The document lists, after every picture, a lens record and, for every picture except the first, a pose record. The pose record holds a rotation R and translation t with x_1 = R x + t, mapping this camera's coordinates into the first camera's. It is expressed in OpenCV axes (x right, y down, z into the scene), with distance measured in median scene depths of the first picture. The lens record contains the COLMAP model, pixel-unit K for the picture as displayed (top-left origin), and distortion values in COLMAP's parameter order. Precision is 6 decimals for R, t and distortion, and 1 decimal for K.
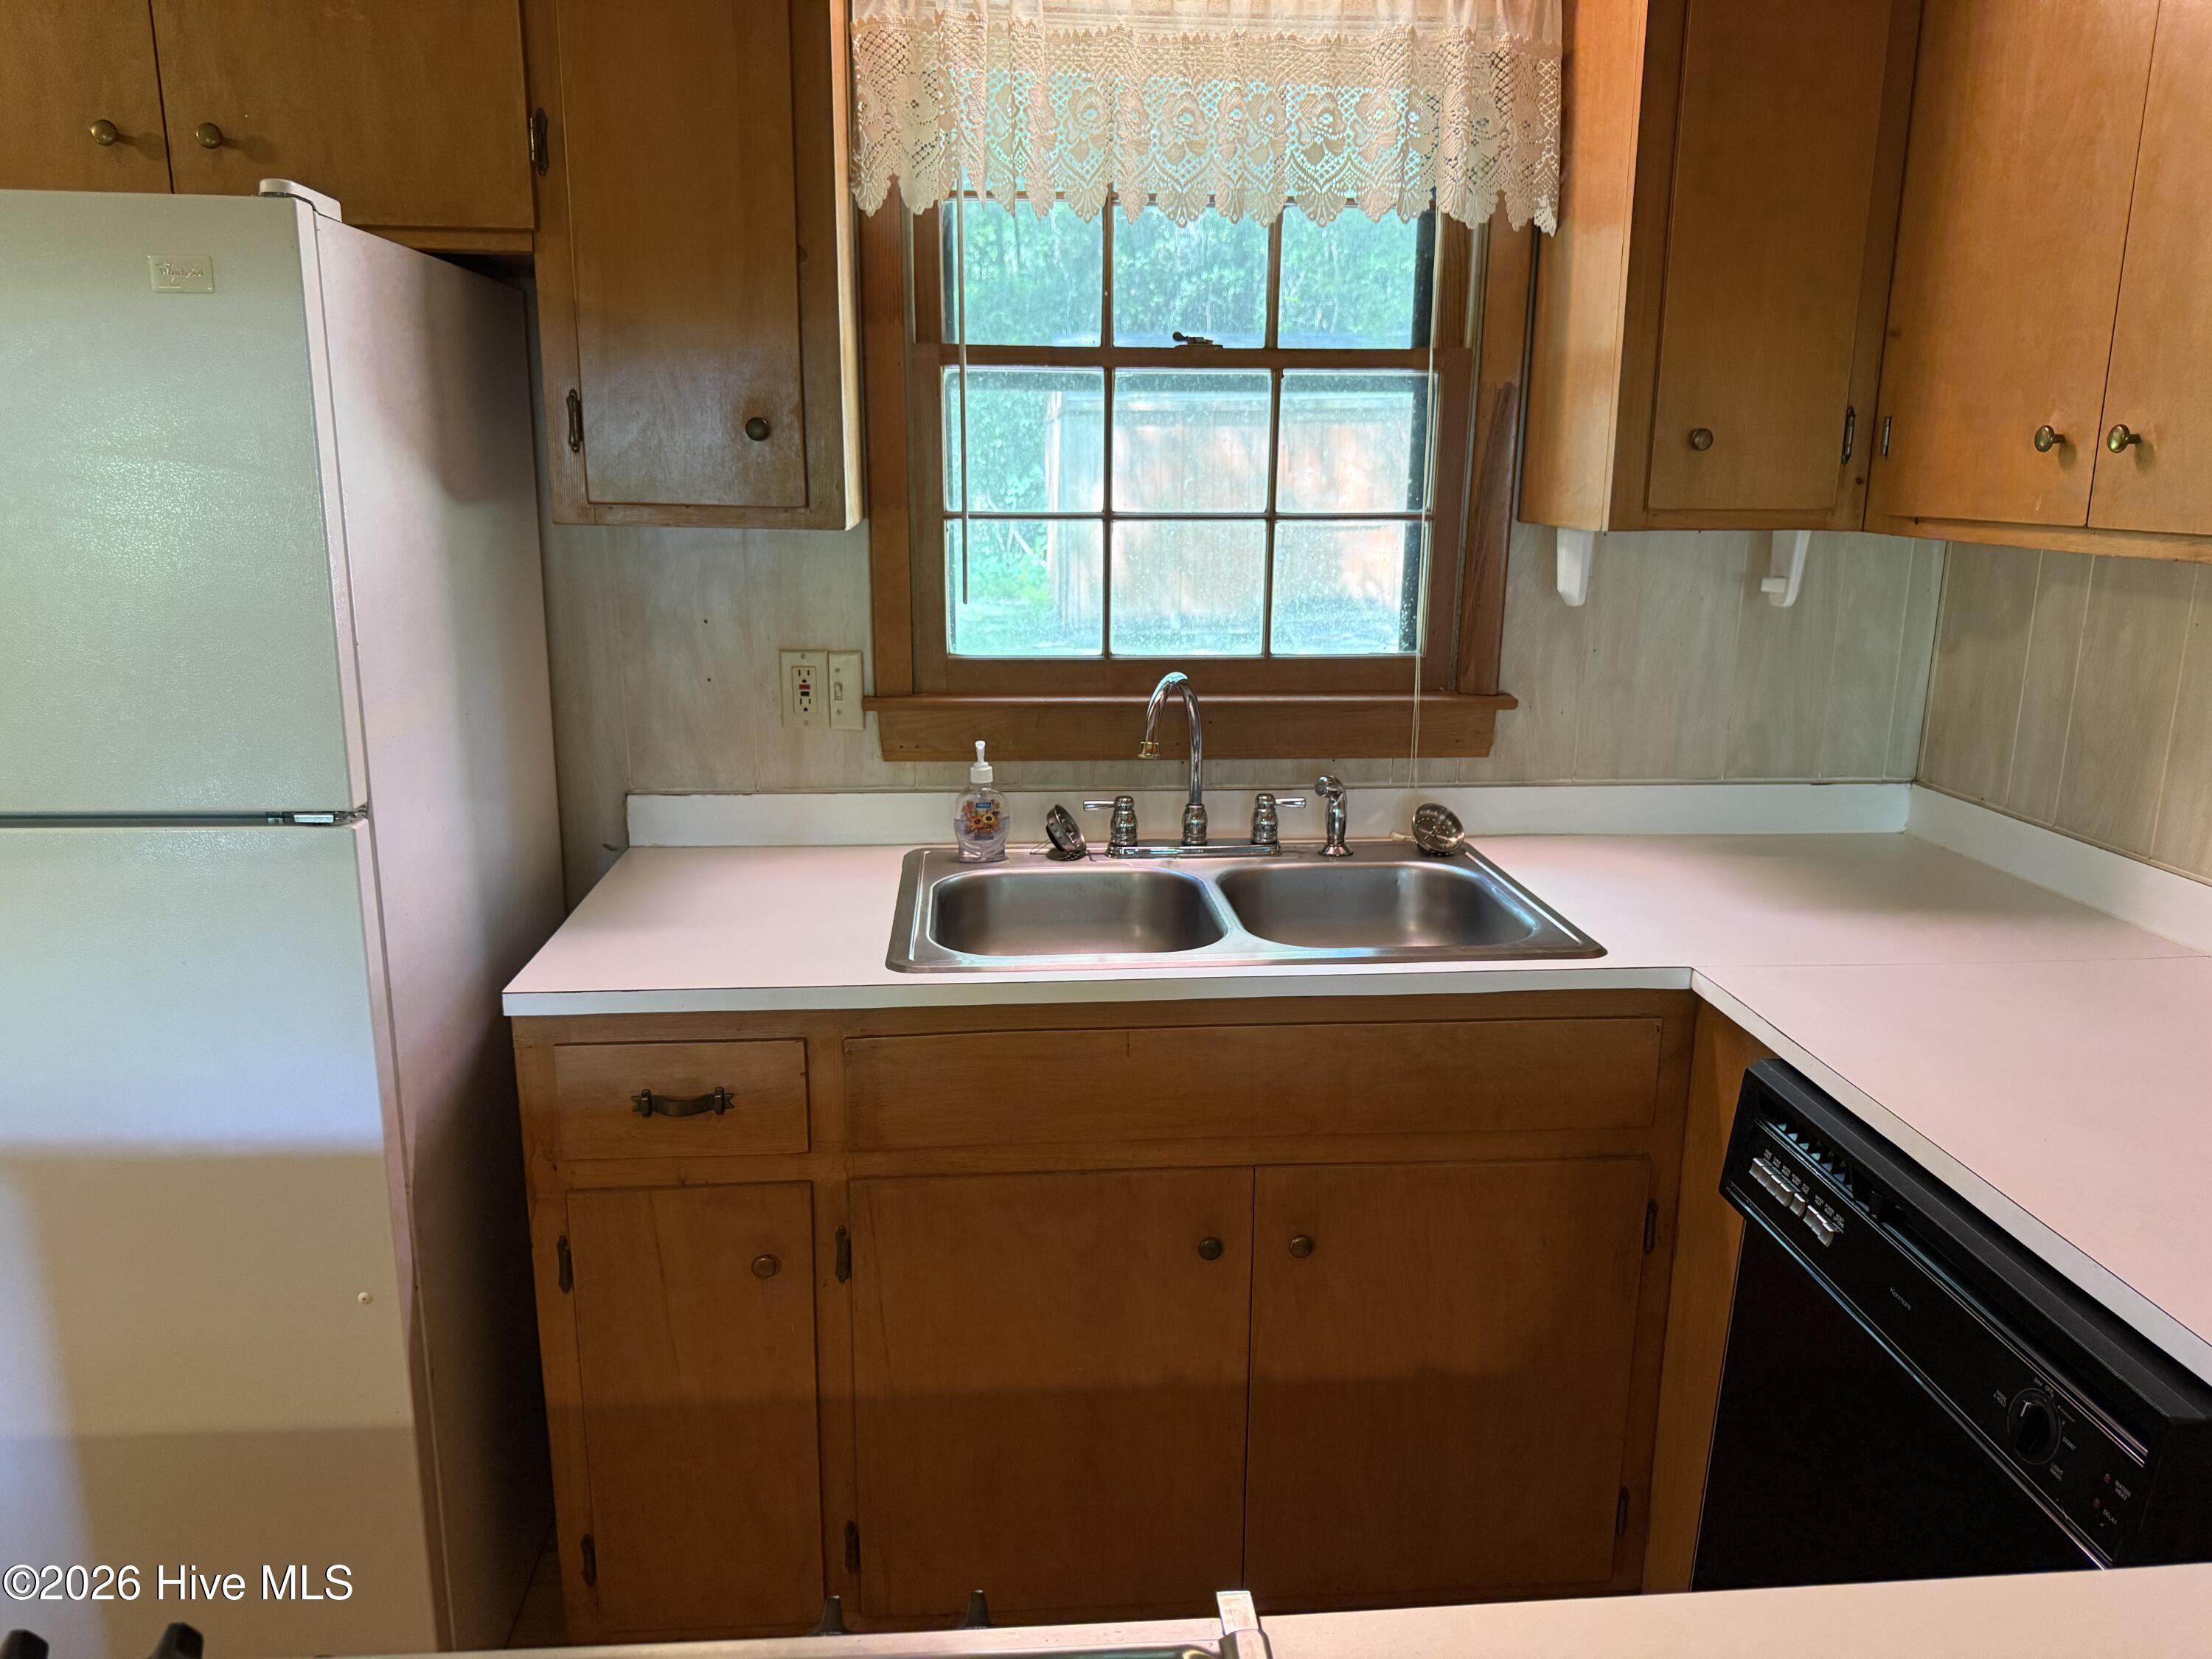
lens RADIAL K [[1566.3, 0, 1103.5], [0, 1566.3, 807.2], [0, 0, 1]] dist [0.127895, -0.180869]
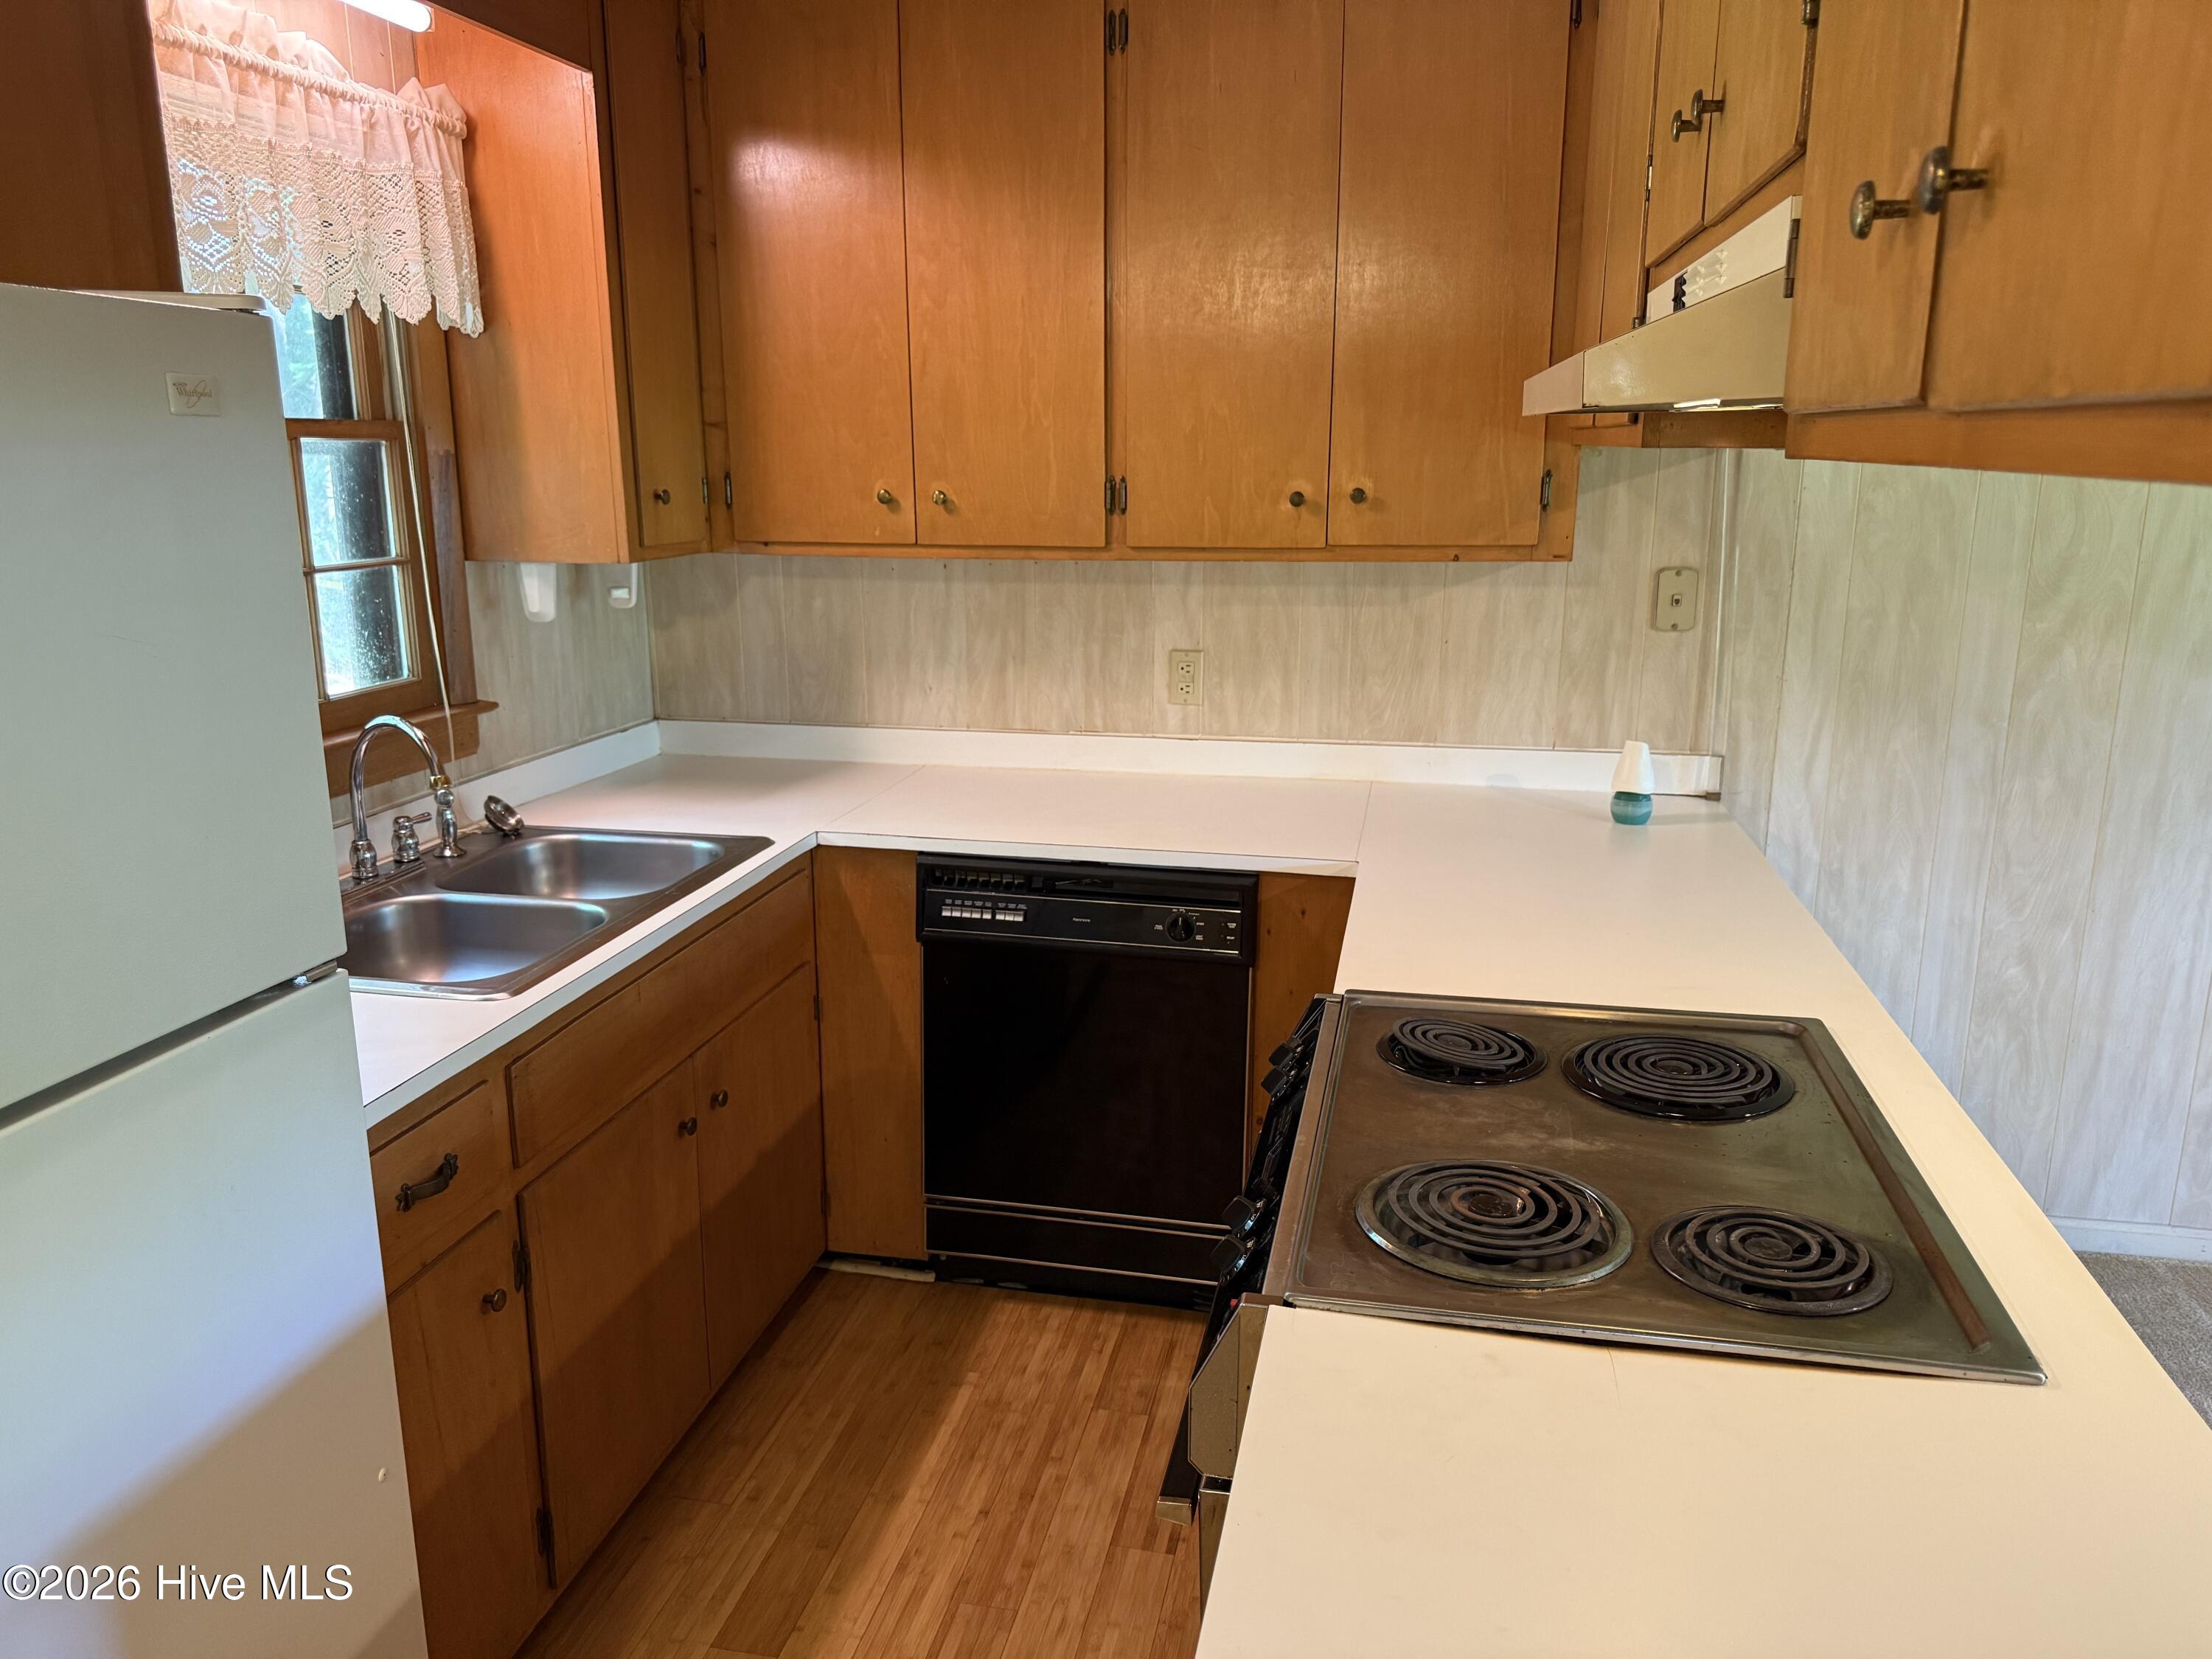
lens RADIAL K [[1556.6, 0, 1106.2], [0, 1556.6, 757.3], [0, 0, 1]] dist [-0.002112, -0.002520]
pose [[0.280257, -0.188638, 0.941208, -0.794934], [0.211289, 0.968577, 0.131209, -0.088907], [-0.936383, 0.162095, 0.311307, 0.188323]]
